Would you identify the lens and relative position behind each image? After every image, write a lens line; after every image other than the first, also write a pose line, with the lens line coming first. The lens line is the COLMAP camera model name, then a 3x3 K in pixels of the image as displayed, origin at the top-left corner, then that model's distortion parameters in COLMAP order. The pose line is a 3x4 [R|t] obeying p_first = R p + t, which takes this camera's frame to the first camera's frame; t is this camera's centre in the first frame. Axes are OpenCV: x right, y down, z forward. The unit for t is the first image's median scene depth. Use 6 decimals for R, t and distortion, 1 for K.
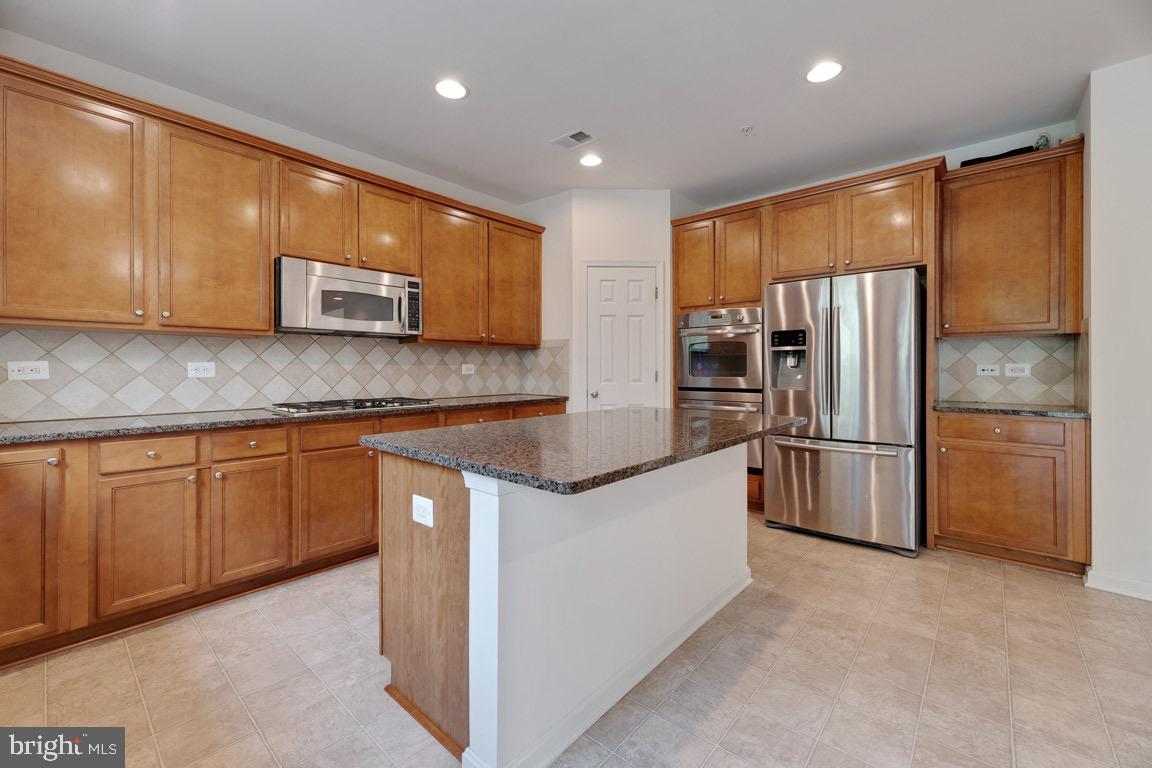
lens RADIAL K [[467.7, 0, 576.7], [0, 467.7, 372.3], [0, 0, 1]] dist [0.002465, 0.000329]
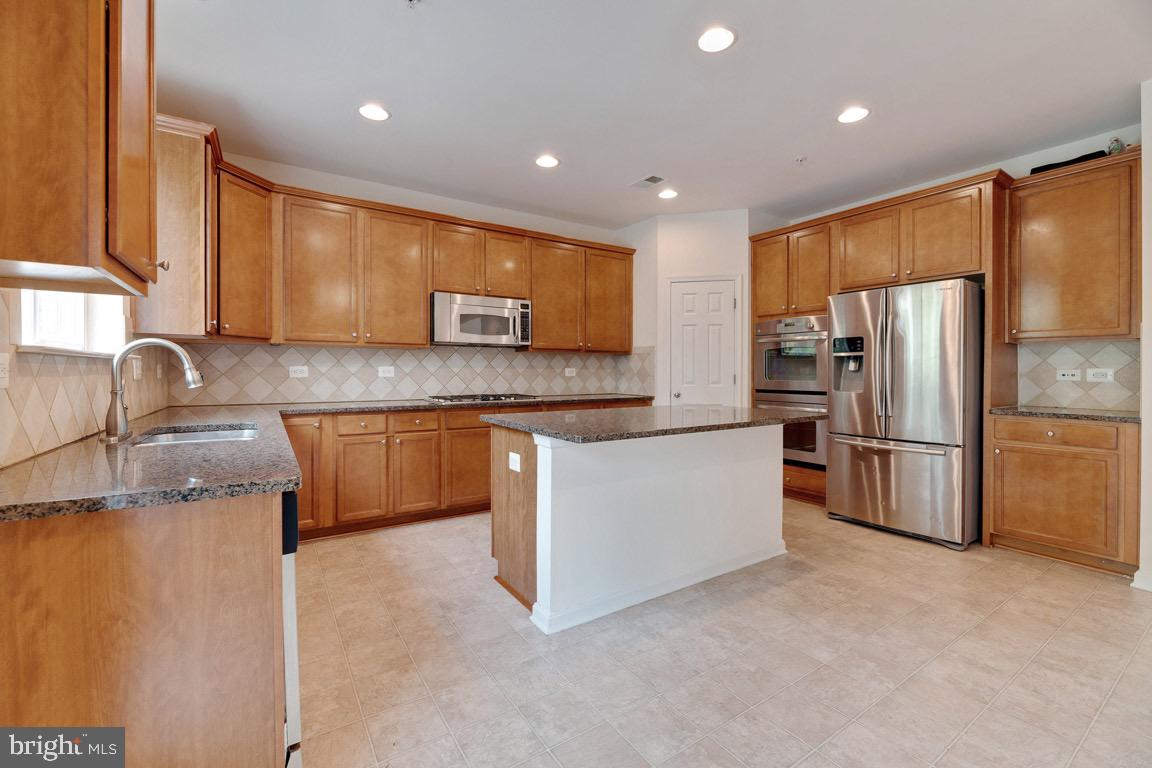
lens RADIAL K [[478.8, 0, 576.0], [0, 478.8, 384.0], [0, 0, 1]] dist [-0.012935, -0.000007]
pose [[0.963373, 0.010432, -0.267963, 0.163464], [-0.005685, 0.999813, 0.018485, 0.001612], [0.268106, -0.016285, 0.963252, -0.268157]]
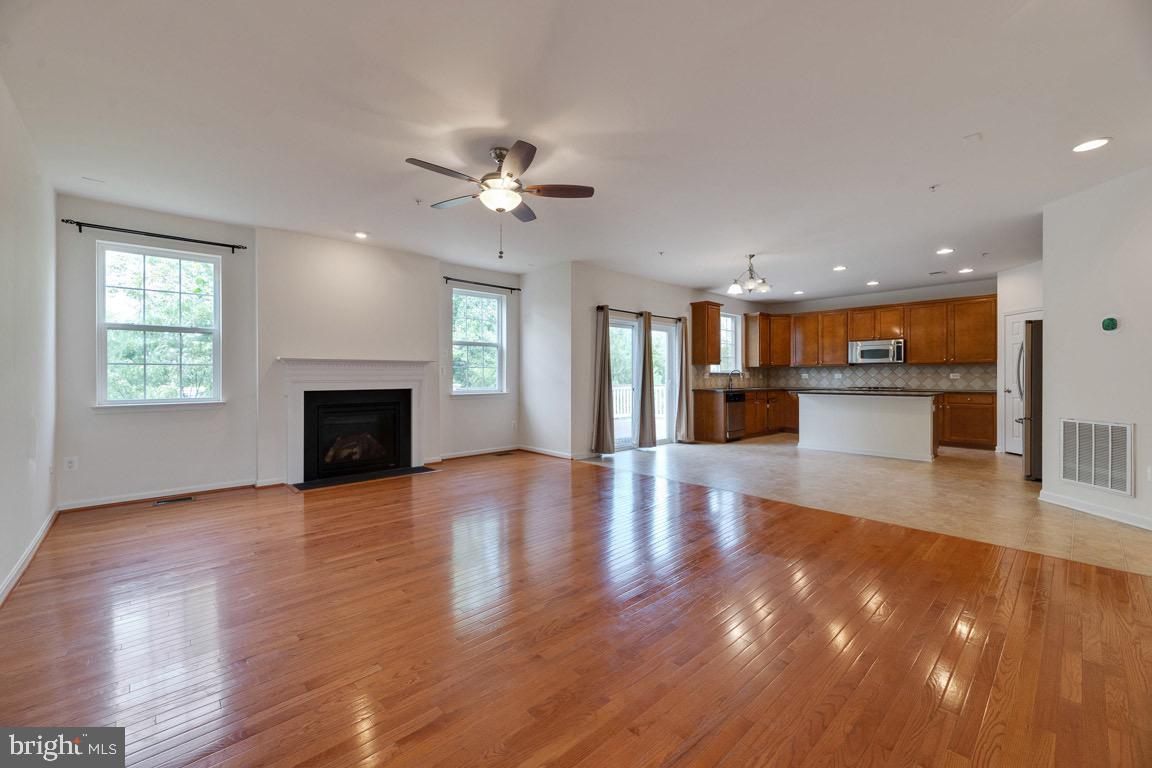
lens RADIAL K [[464.3, 0, 577.1], [0, 464.3, 377.3], [0, 0, 1]] dist [0.001938, 0.000307]
pose [[-0.100111, 0.002464, -0.994973, 2.689613], [-0.005940, 0.999978, 0.003074, 0.002732], [0.994958, 0.006218, -0.100095, -0.549981]]
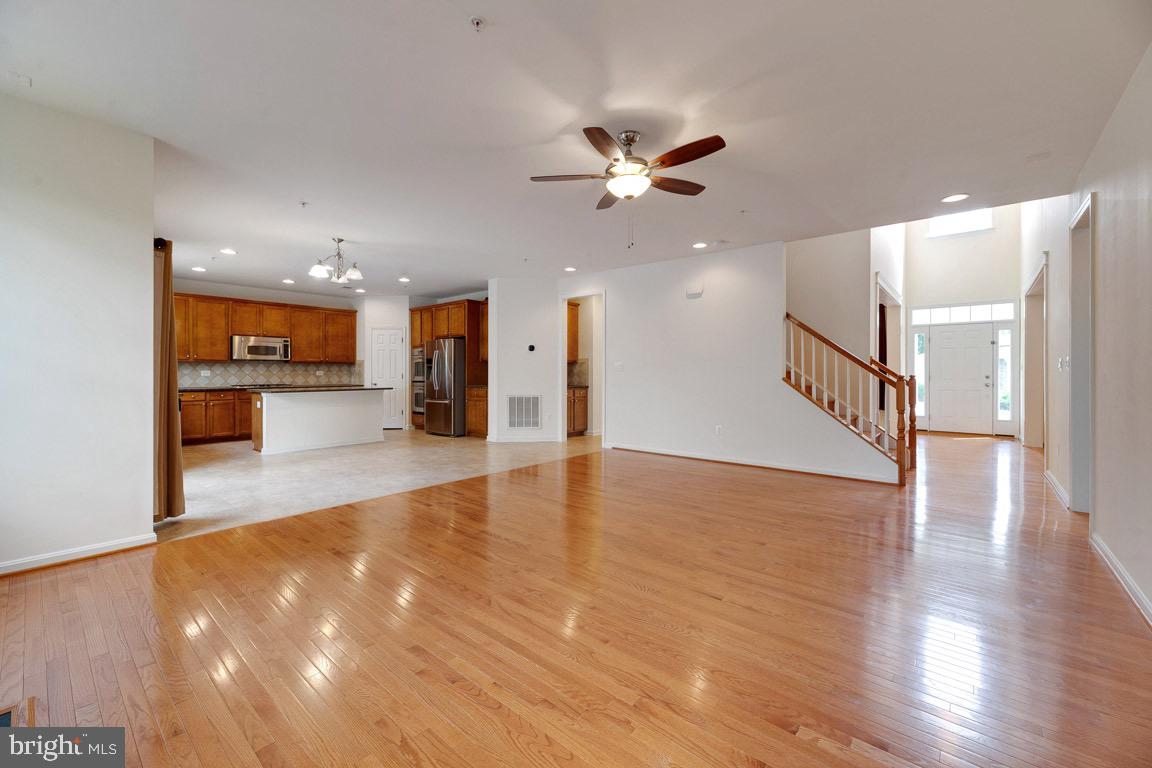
lens RADIAL K [[464.3, 0, 577.1], [0, 464.3, 377.3], [0, 0, 1]] dist [0.001938, 0.000307]
pose [[0.999800, -0.000909, 0.019957, 1.437814], [0.000881, 0.999999, 0.001423, 0.016058], [-0.019959, -0.001405, 0.999800, -1.916575]]
